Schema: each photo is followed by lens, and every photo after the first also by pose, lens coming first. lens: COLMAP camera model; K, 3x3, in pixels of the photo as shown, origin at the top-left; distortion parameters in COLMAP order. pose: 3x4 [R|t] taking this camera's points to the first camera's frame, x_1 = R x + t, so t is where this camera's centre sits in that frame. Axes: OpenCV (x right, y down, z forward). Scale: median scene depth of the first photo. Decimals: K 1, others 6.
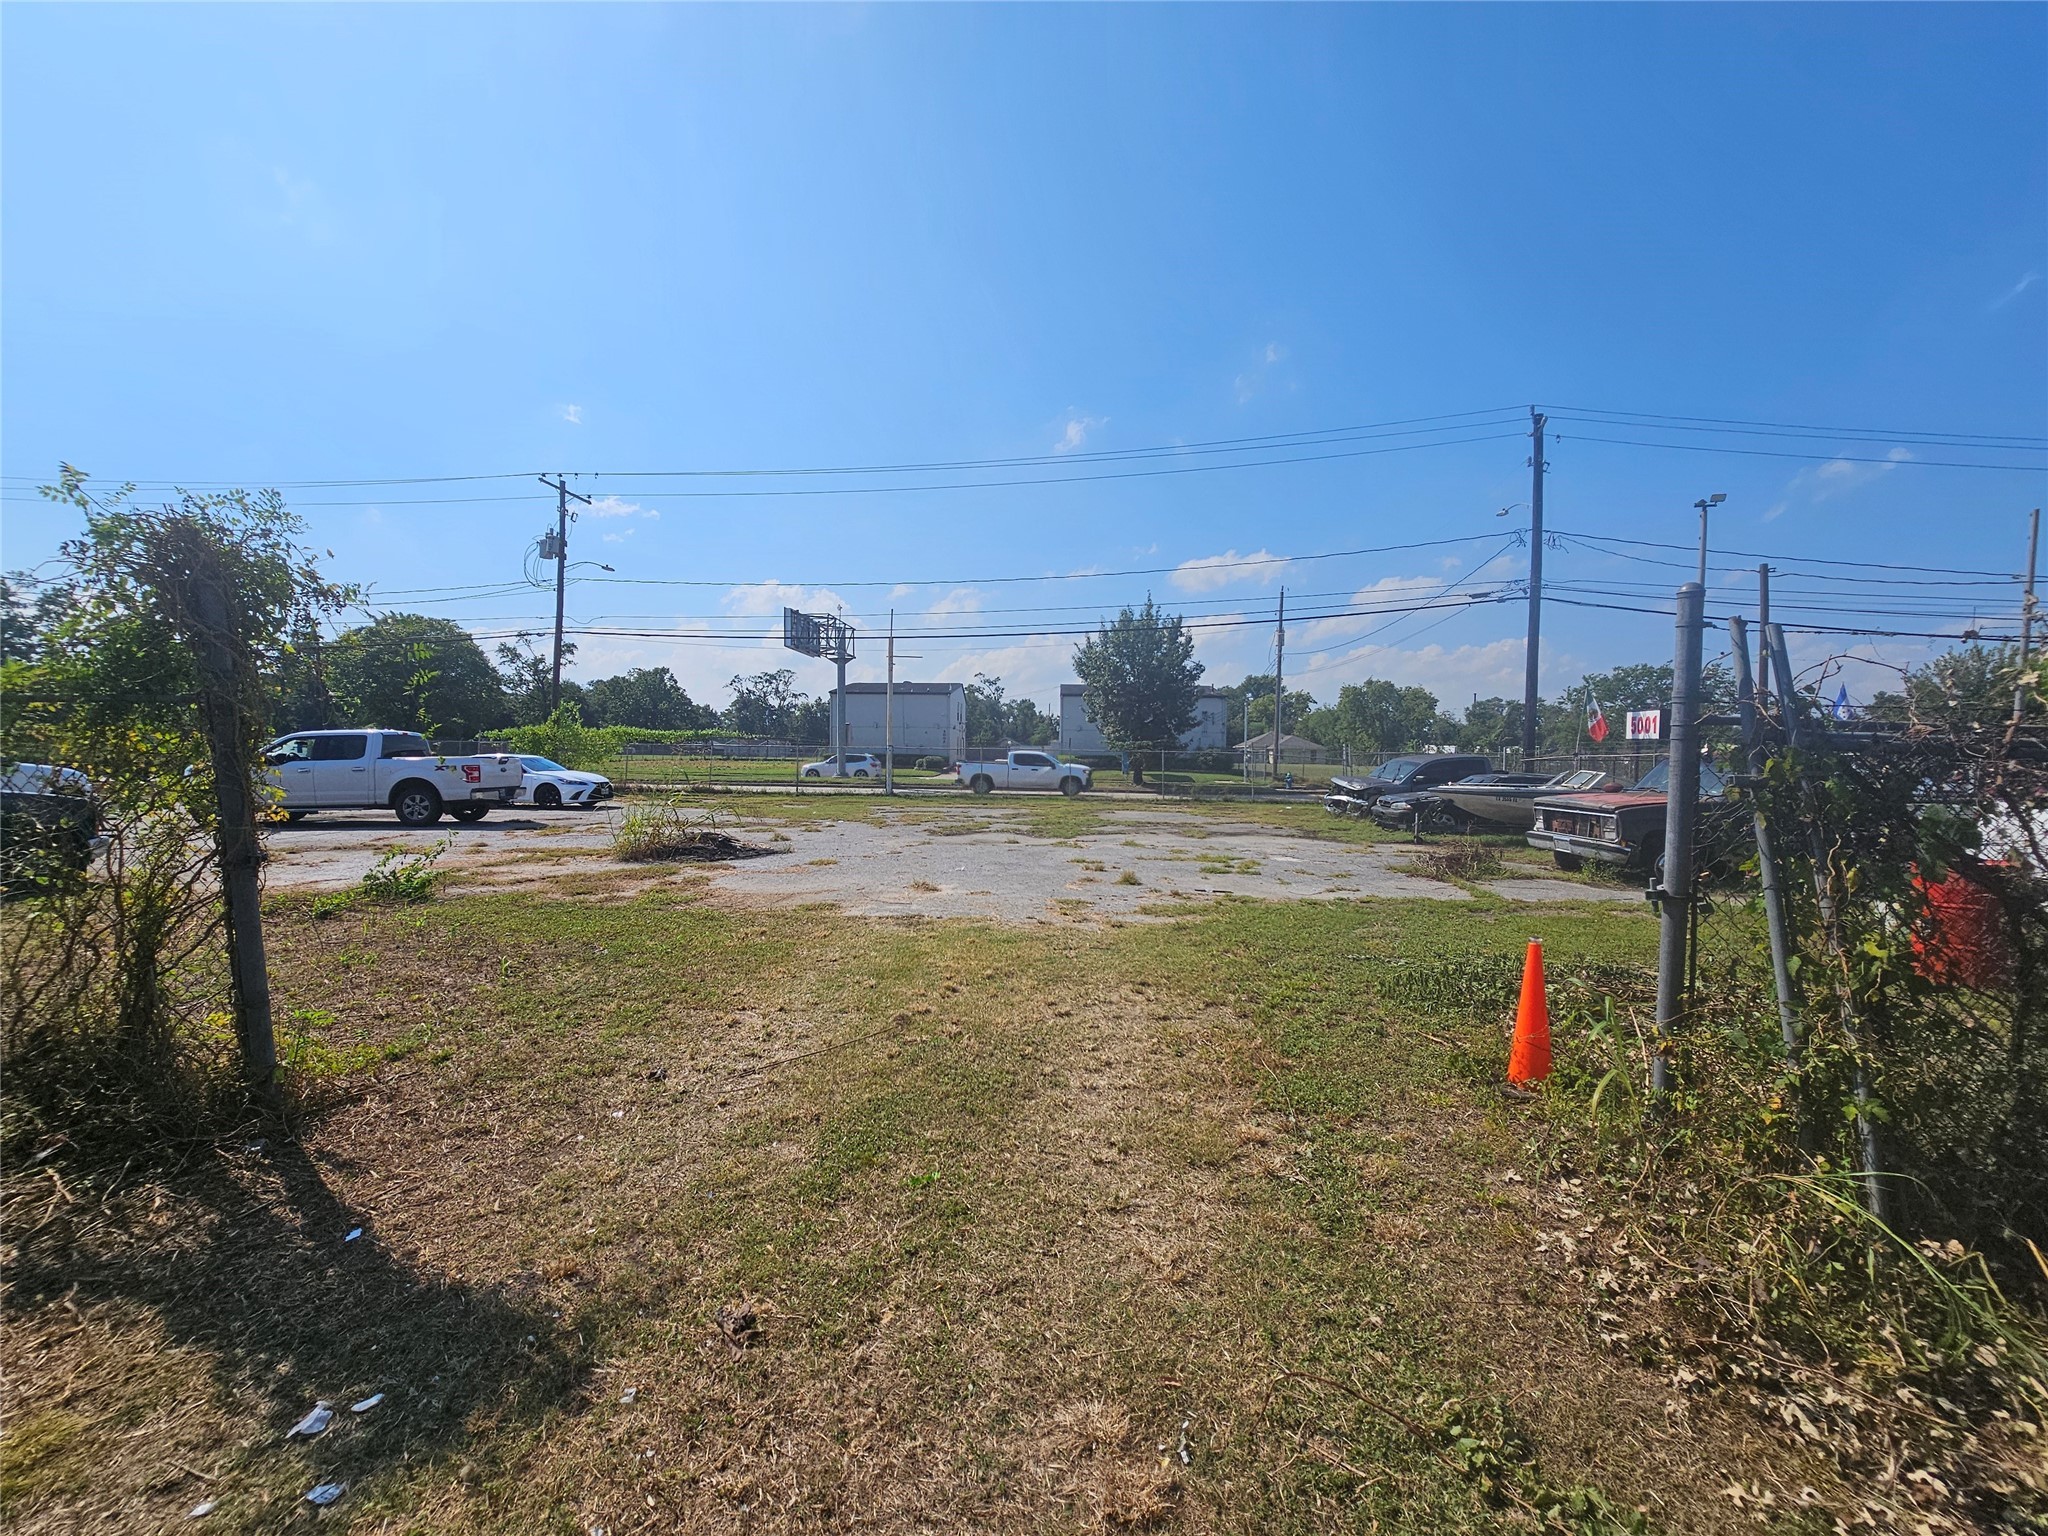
lens RADIAL K [[817.8, 0, 1018.1], [0, 817.8, 771.9], [0, 0, 1]] dist [-0.000264, 0.006050]
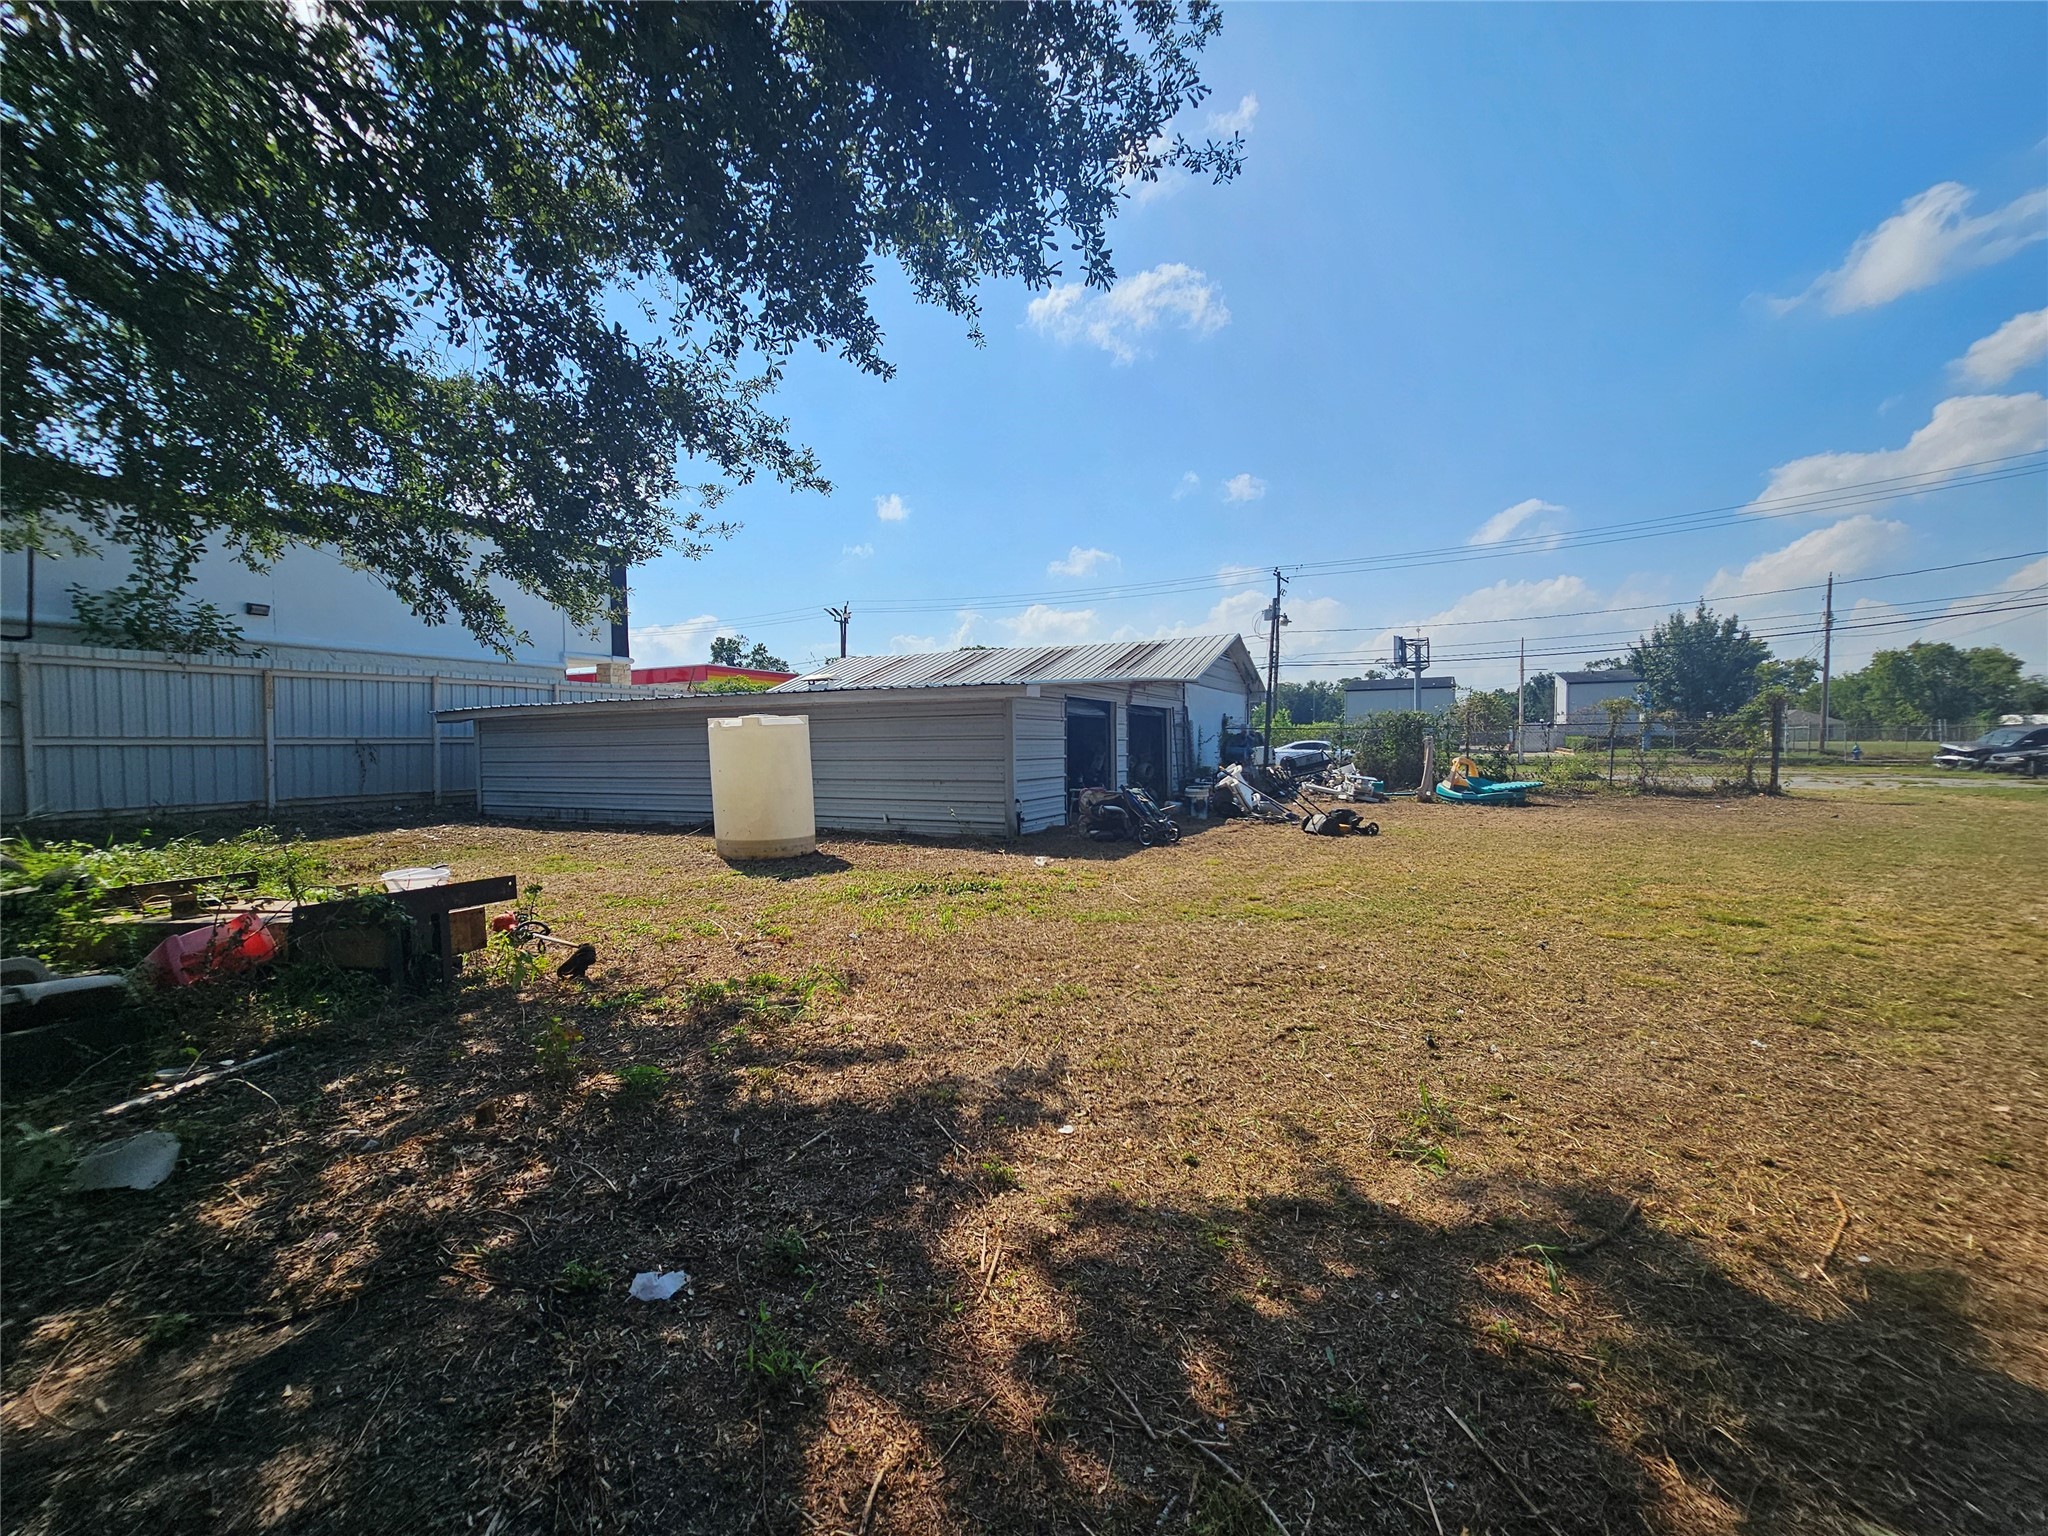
lens RADIAL K [[831.1, 0, 1027.0], [0, 831.1, 777.6], [0, 0, 1]] dist [-0.000838, -0.000278]
pose [[0.922087, -0.008996, -0.386878, -0.195264], [0.015787, 0.999772, 0.014381, 0.007381], [0.386660, -0.019368, 0.922019, -0.352986]]
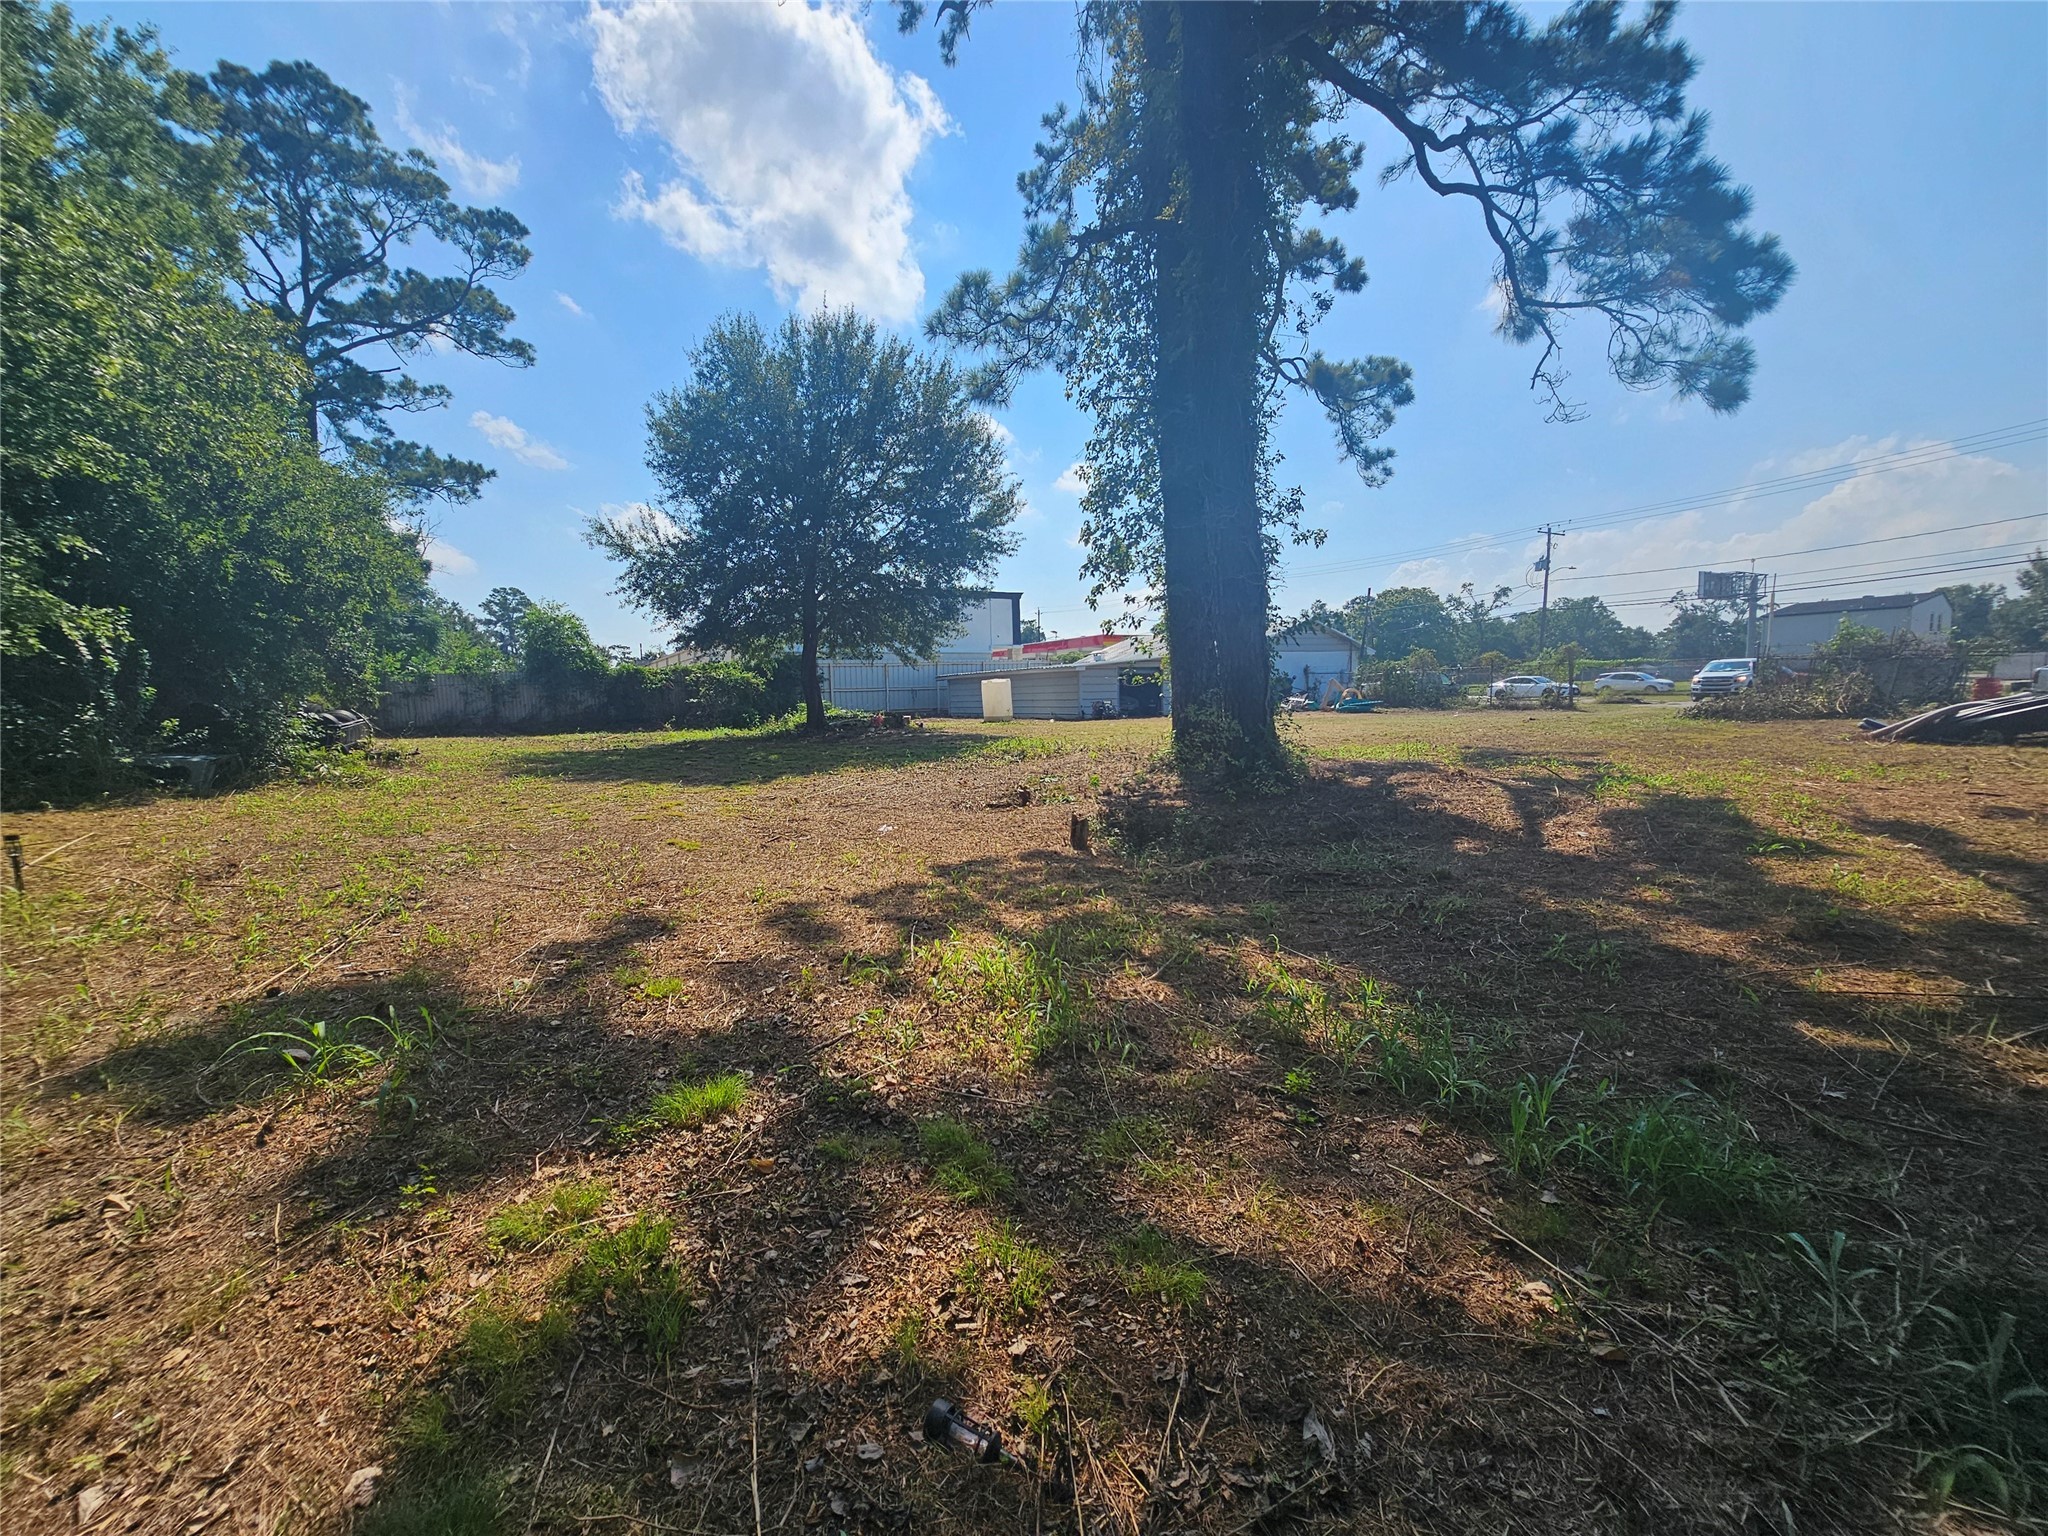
lens RADIAL K [[817.8, 0, 1018.1], [0, 817.8, 771.9], [0, 0, 1]] dist [-0.000264, 0.006050]
pose [[0.532254, 0.057650, -0.844620, 0.209673], [0.012796, 0.997017, 0.076116, 0.021439], [0.846488, -0.051320, 0.529928, -0.536756]]
